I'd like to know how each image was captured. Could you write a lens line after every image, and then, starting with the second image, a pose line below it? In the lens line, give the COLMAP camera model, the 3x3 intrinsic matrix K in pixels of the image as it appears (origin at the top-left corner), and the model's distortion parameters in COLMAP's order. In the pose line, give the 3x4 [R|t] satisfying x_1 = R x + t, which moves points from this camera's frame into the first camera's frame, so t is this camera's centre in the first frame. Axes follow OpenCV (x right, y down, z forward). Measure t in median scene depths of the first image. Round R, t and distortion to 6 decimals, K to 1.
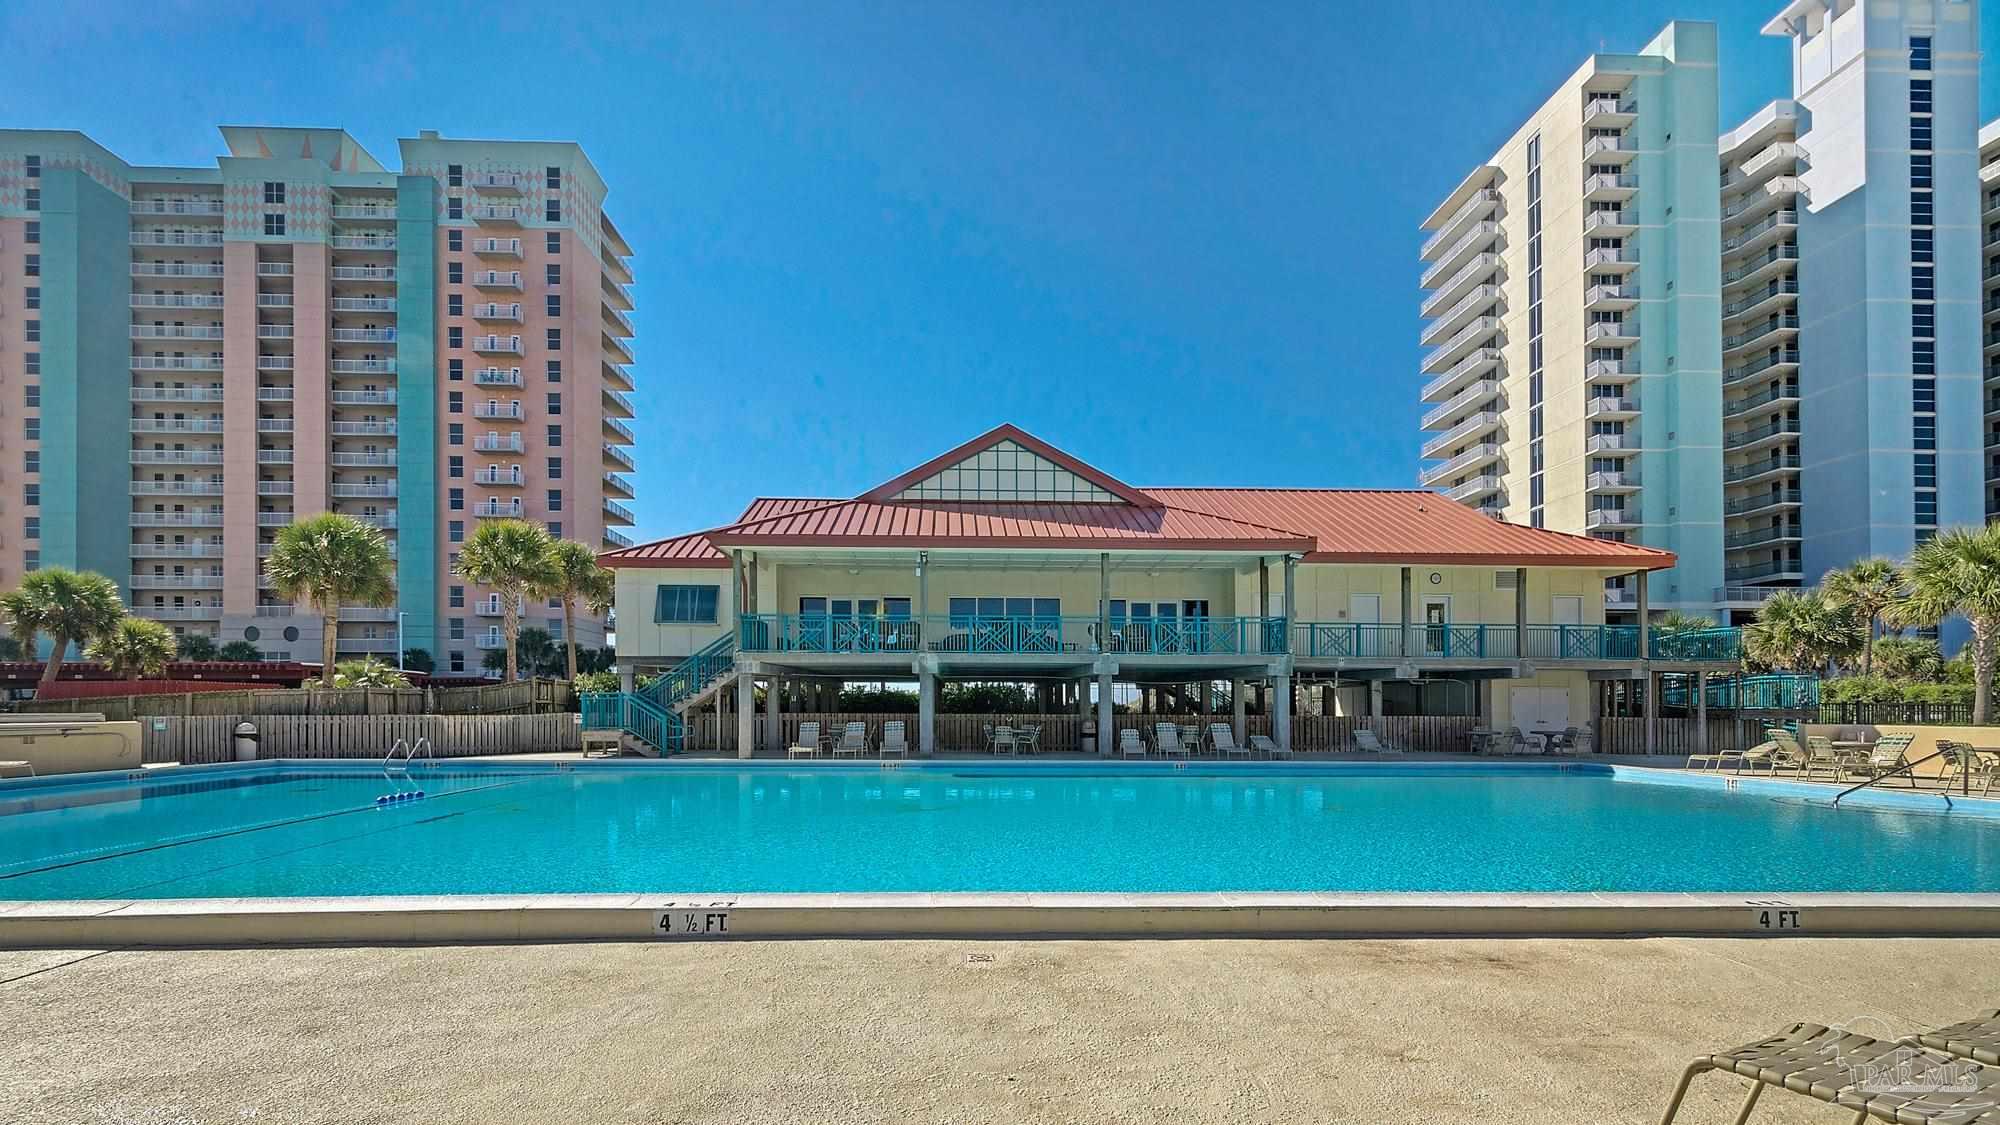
lens RADIAL K [[911.6, 0, 980.5], [0, 911.6, 706.3], [0, 0, 1]] dist [-0.013956, 0.002987]
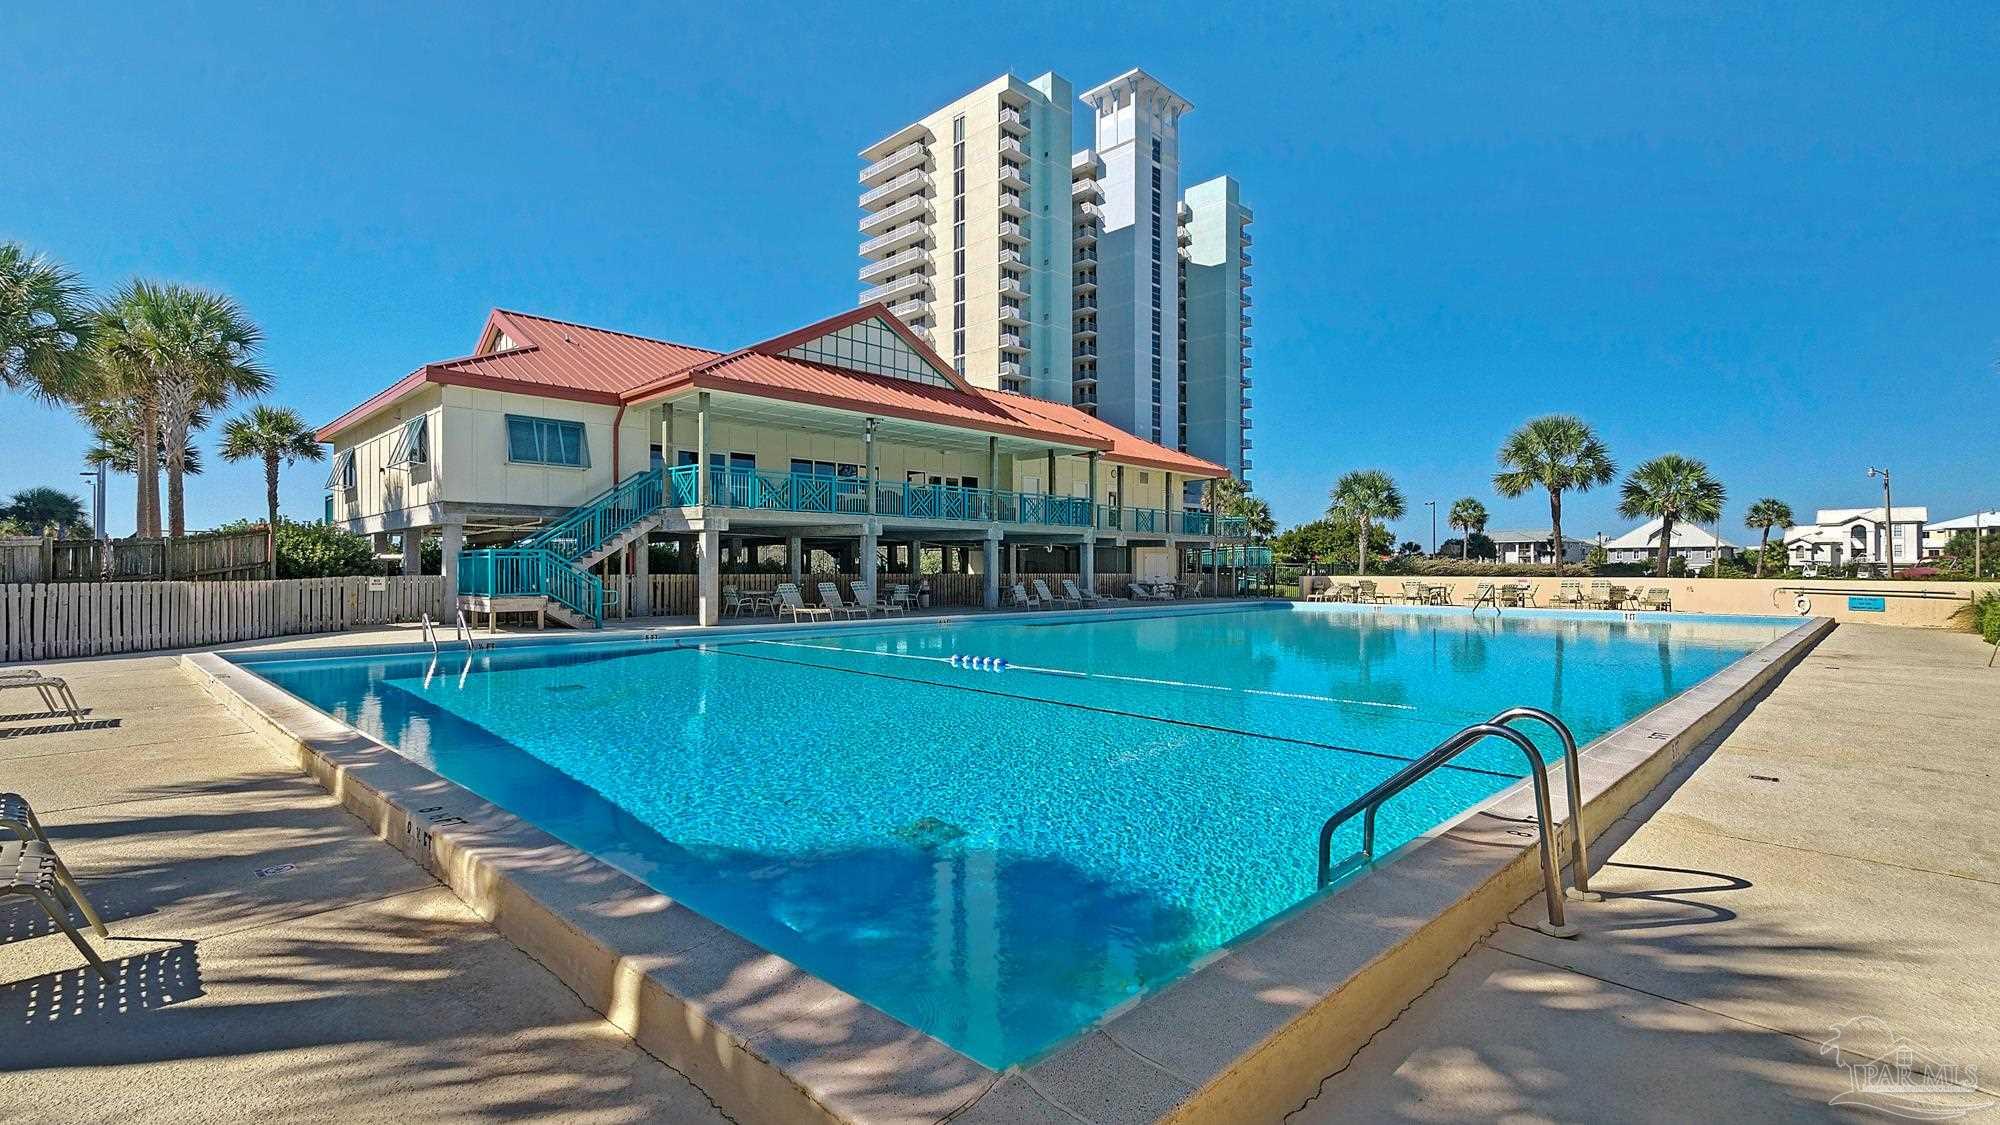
lens RADIAL K [[900.3, 0, 1001.4], [0, 900.3, 563.6], [0, 0, 1]] dist [0.003454, 0.000032]
pose [[0.718708, 0.001830, 0.695310, -0.242149], [-0.000297, 0.999997, -0.002326, -0.000293], [-0.695312, 0.001465, 0.718707, 0.056197]]
